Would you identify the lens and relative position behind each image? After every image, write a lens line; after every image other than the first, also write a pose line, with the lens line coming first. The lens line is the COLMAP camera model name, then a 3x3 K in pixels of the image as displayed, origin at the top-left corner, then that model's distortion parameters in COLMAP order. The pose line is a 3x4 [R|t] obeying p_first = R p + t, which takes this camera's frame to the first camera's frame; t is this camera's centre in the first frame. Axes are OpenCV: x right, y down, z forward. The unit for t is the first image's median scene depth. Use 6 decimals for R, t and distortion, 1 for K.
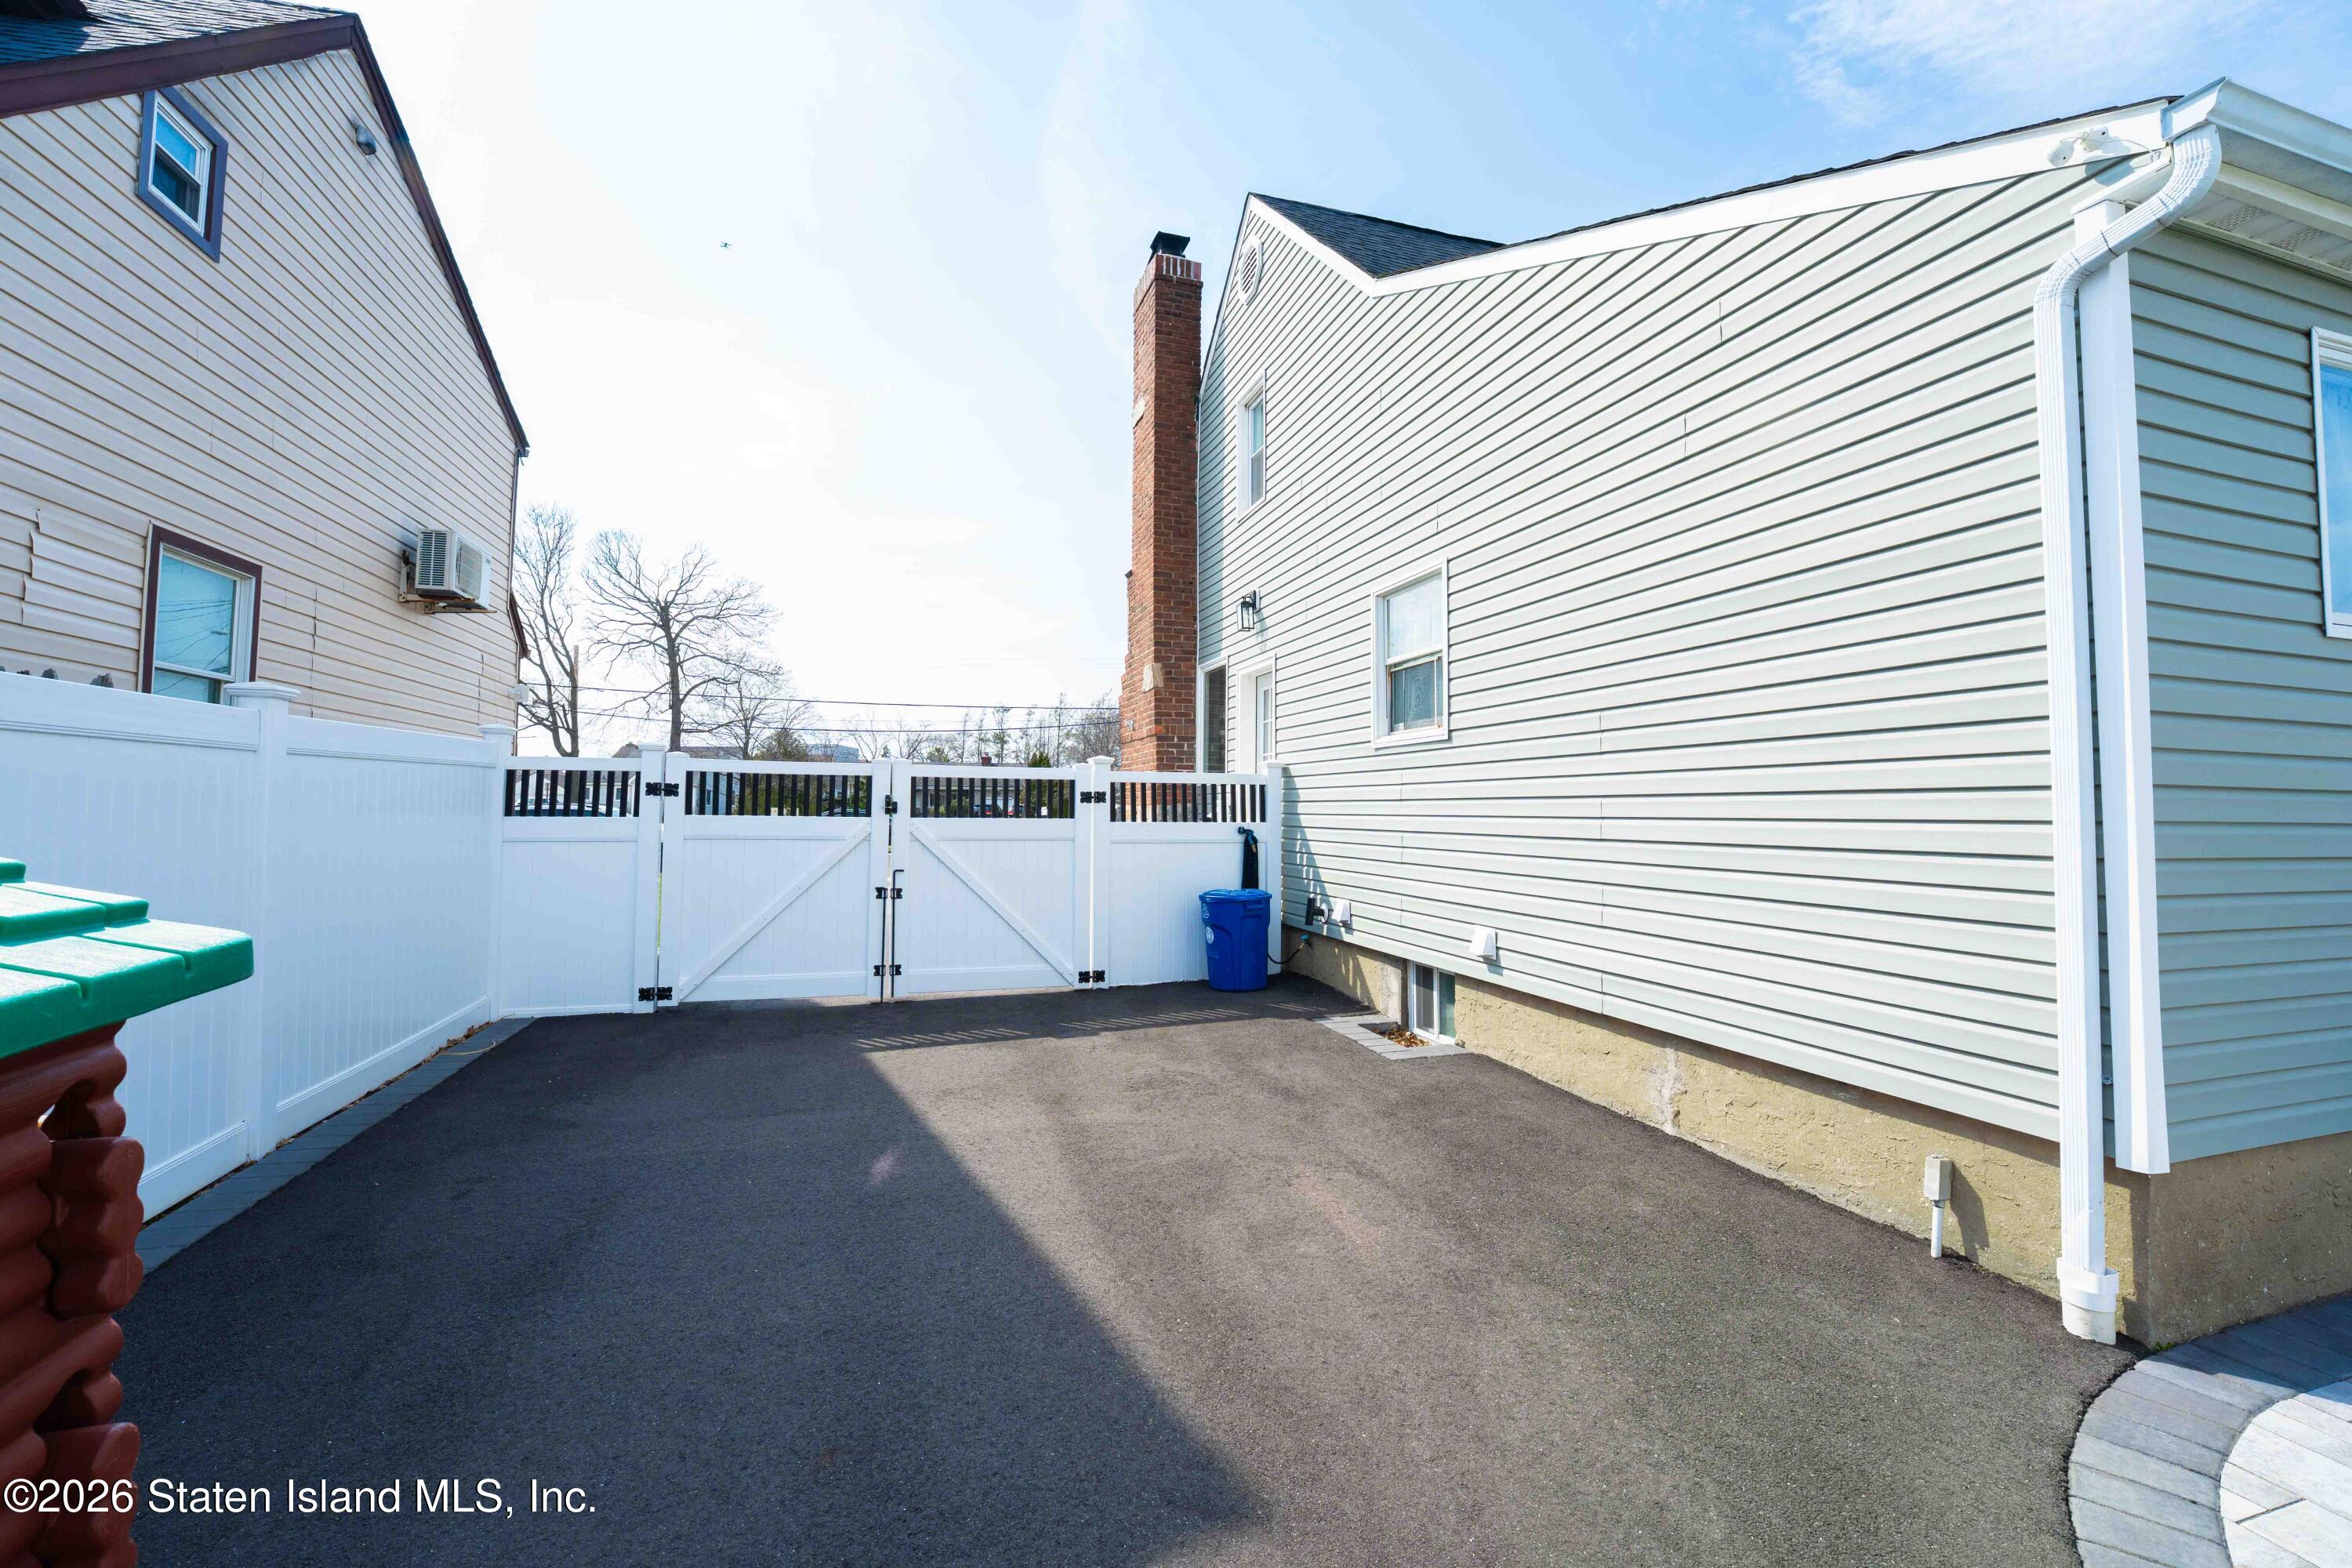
lens RADIAL K [[948.5, 0, 1165.7], [0, 948.5, 770.6], [0, 0, 1]] dist [-0.031811, 0.004532]
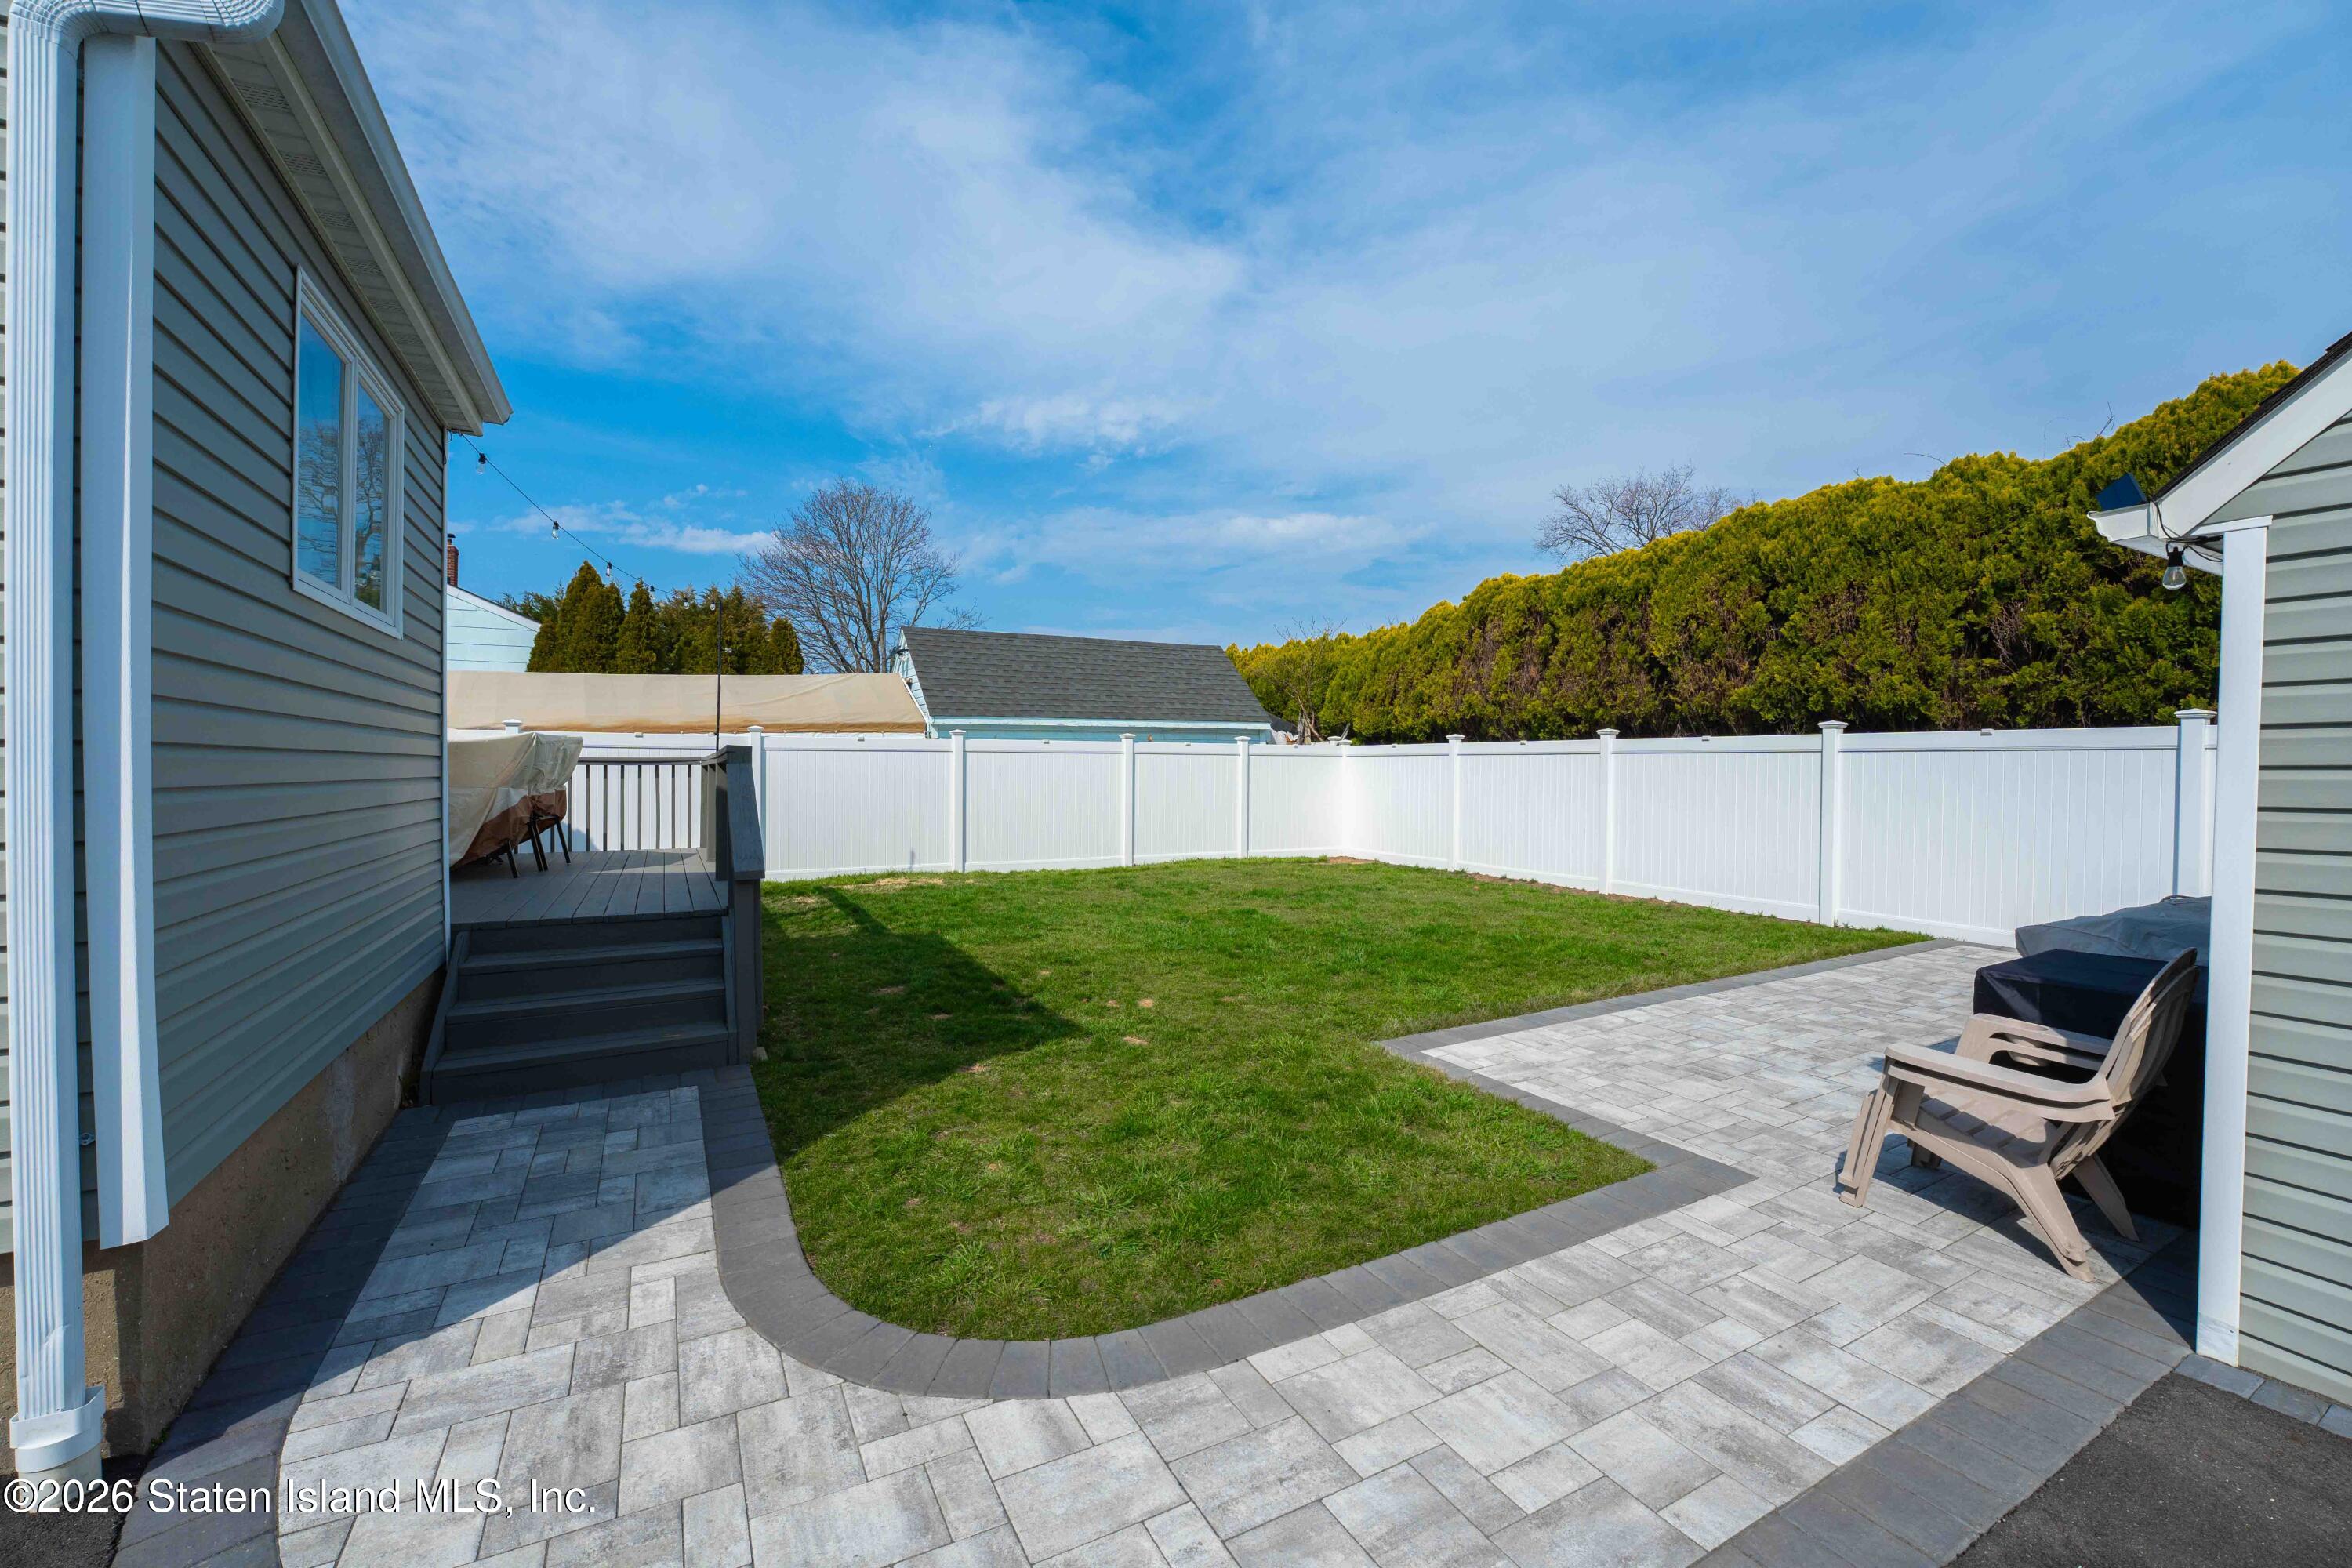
lens RADIAL K [[948.5, 0, 1165.7], [0, 948.5, 770.6], [0, 0, 1]] dist [-0.031811, 0.004532]
pose [[-0.187152, -0.015920, 0.982202, 0.076827], [-0.048073, 0.998819, 0.007029, -0.002658], [-0.981154, -0.045902, -0.187697, 0.155518]]
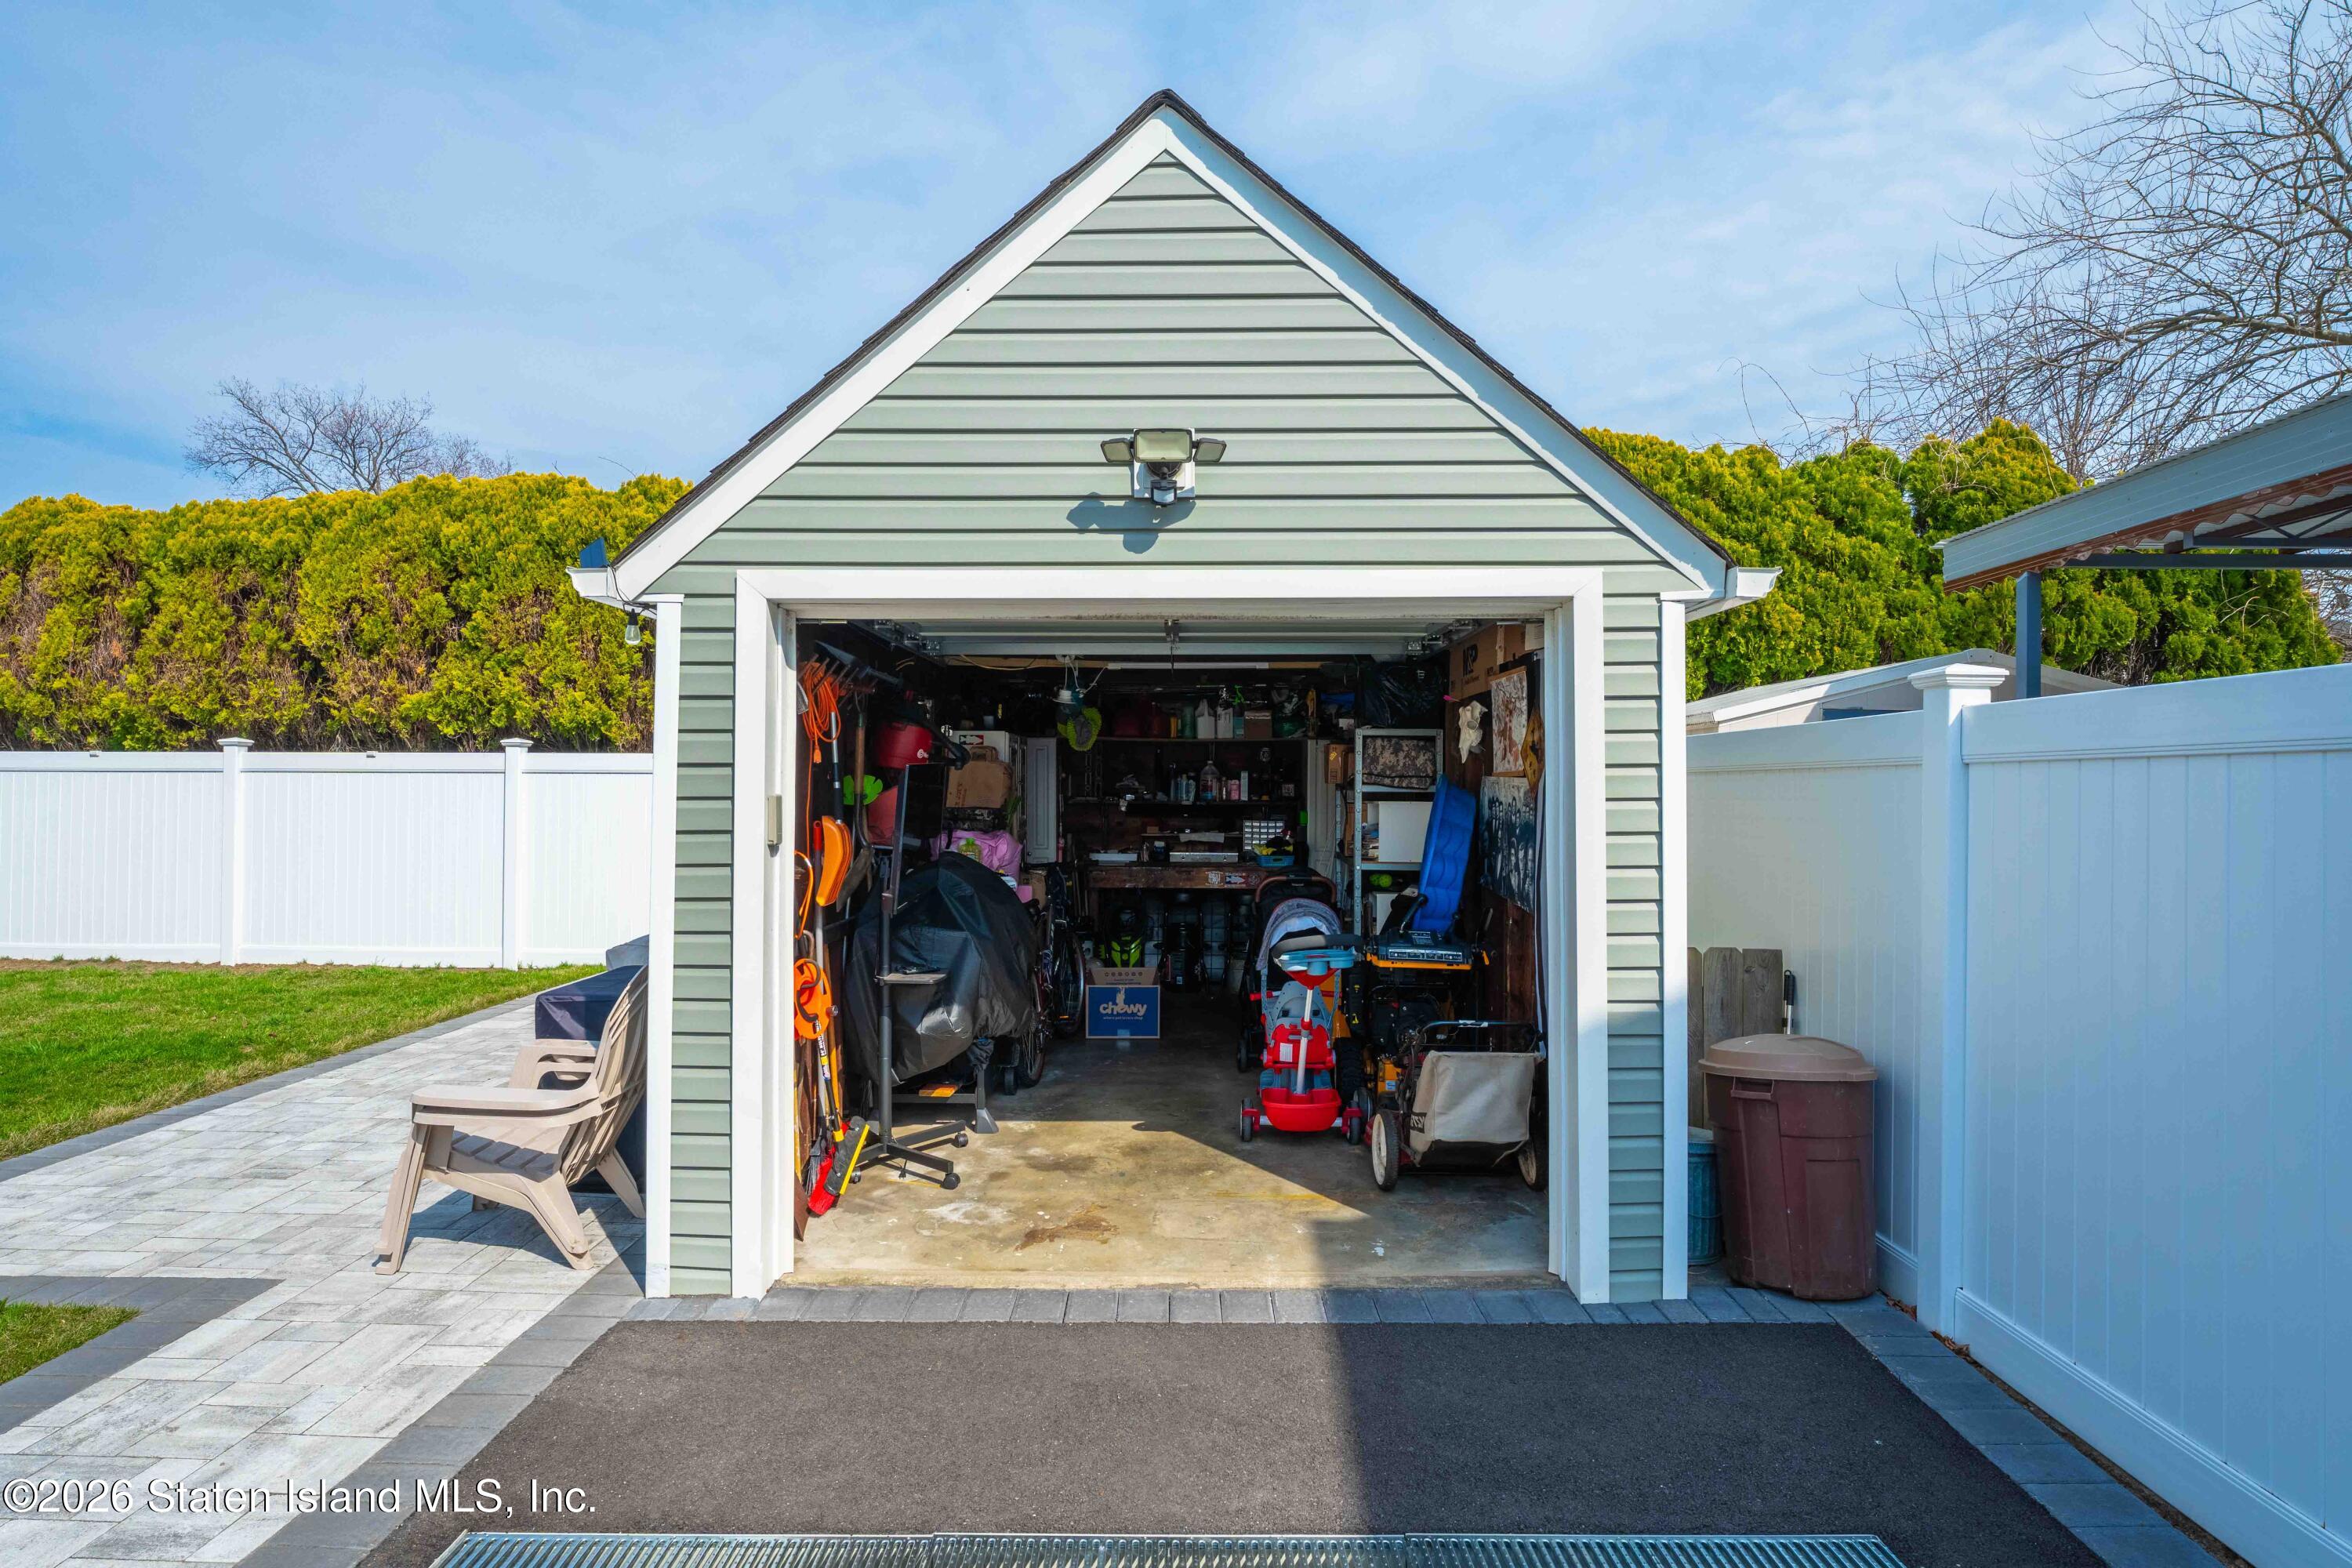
lens RADIAL K [[1182.9, 0, 1159.8], [0, 1182.9, 777.6], [0, 0, 1]] dist [-0.010464, 0.000632]
pose [[-0.947774, -0.009371, 0.318804, -0.094528], [-0.025488, 0.998597, -0.046420, -0.014689], [-0.317922, -0.052122, -0.946683, 0.122660]]
